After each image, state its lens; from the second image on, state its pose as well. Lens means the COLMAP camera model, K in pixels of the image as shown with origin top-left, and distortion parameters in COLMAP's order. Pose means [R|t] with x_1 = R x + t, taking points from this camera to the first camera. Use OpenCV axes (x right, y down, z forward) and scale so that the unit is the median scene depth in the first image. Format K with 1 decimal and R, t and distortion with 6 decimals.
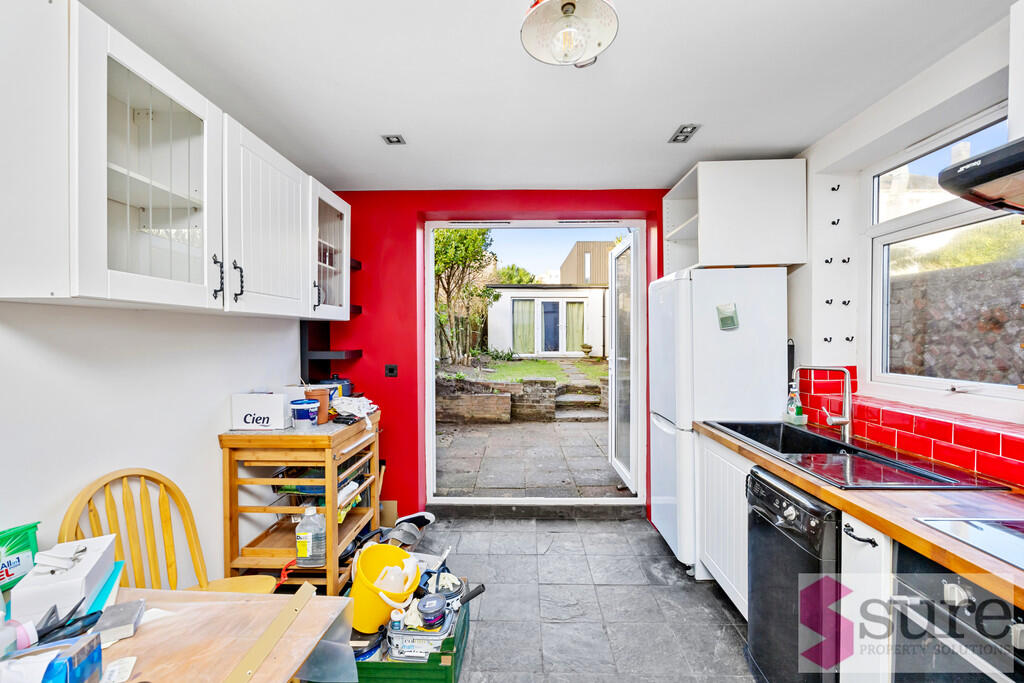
lens RADIAL K [[426.8, 0, 511.2], [0, 426.8, 339.7], [0, 0, 1]] dist [0.000047, 0.000382]
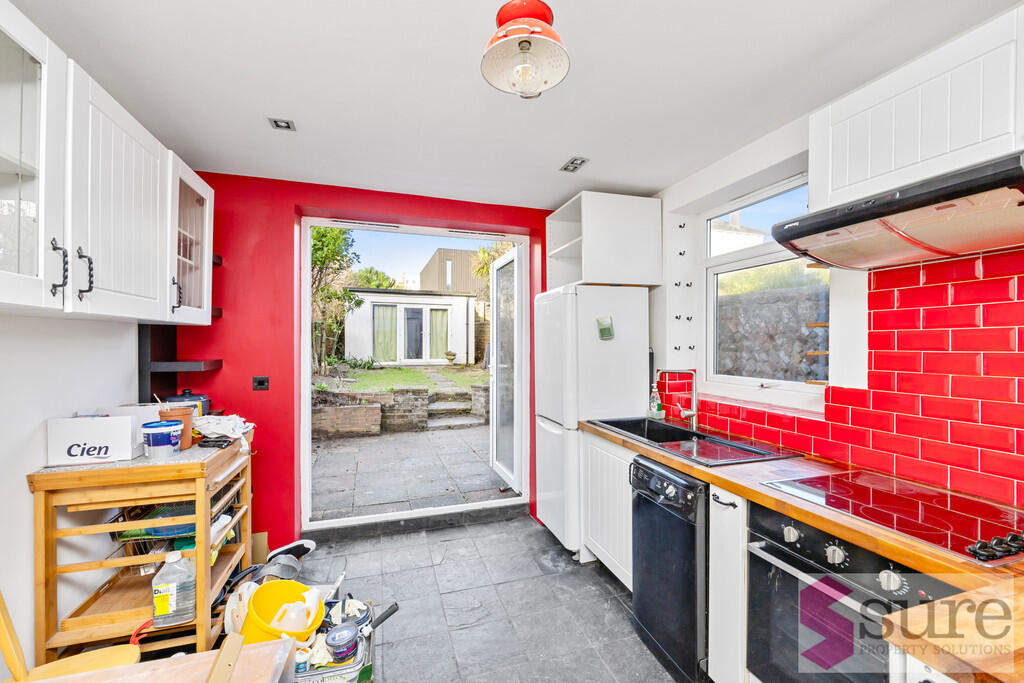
lens RADIAL K [[431.1, 0, 512.0], [0, 431.1, 341.5], [0, 0, 1]] dist [0.001806, 0.000255]
pose [[0.941437, 0.005140, 0.337149, -0.123119], [-0.001057, 0.999924, -0.012295, -0.003370], [-0.337186, 0.011219, 0.941371, -0.007726]]
